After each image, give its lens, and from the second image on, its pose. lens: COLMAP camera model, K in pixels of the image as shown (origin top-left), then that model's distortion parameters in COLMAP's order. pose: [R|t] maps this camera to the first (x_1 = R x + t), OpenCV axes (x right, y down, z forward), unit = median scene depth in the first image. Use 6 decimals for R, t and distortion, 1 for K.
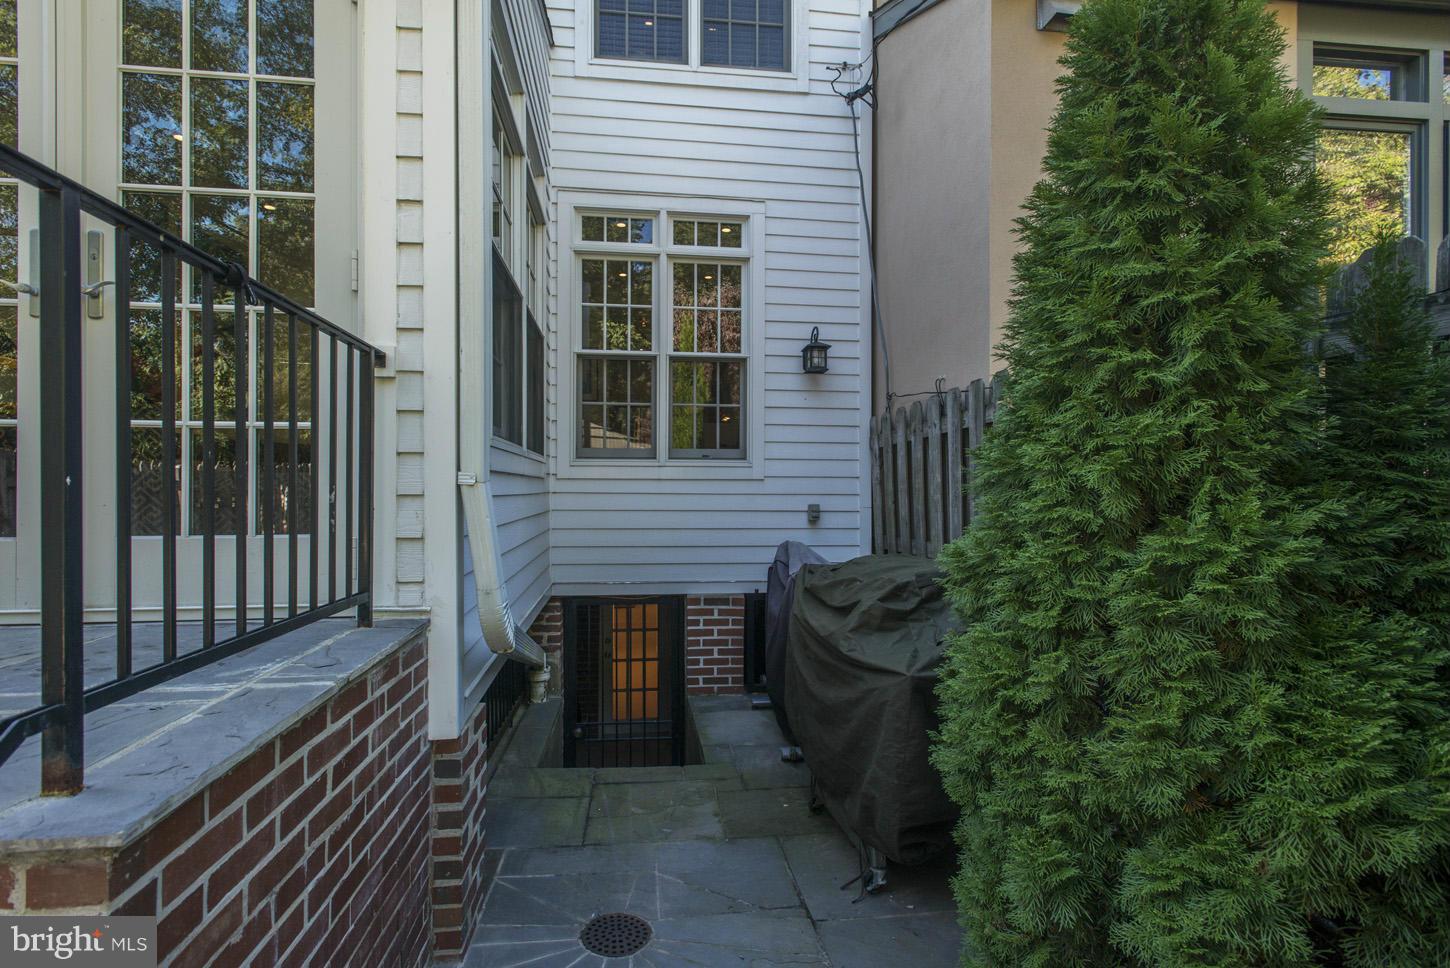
lens RADIAL K [[660.8, 0, 722.1], [0, 660.8, 489.6], [0, 0, 1]] dist [0.005469, 0.000489]
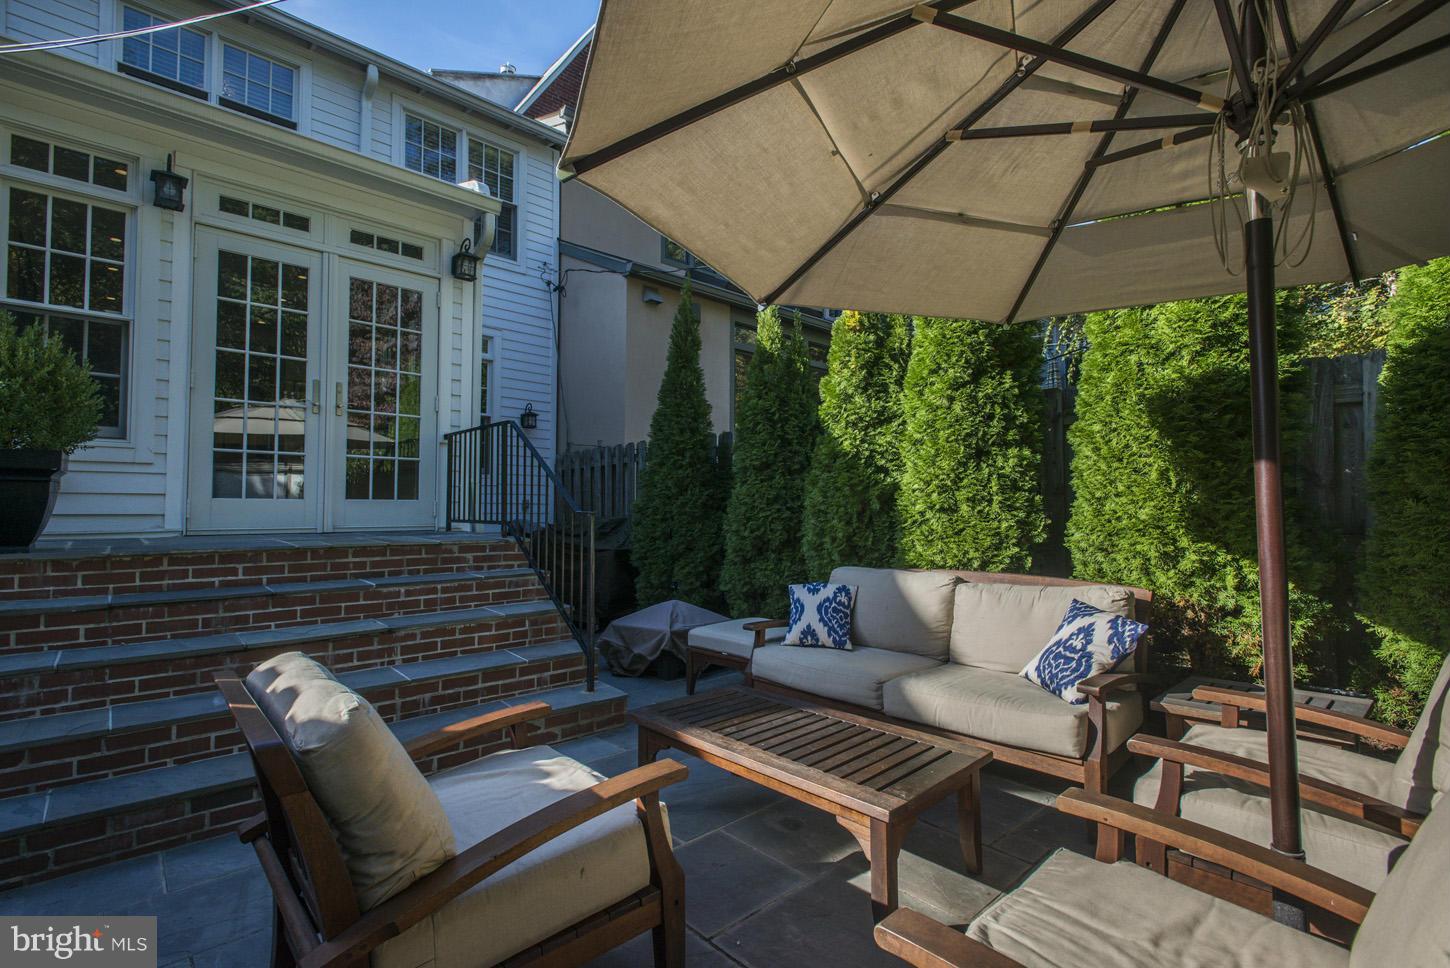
lens RADIAL K [[660.8, 0, 724.3], [0, 660.8, 485.2], [0, 0, 1]] dist [0.005469, 0.000489]
pose [[0.803276, 0.026304, 0.595025, -0.660592], [-0.009309, 0.999457, -0.031615, 0.046418], [-0.595534, 0.019856, 0.803085, -1.028835]]
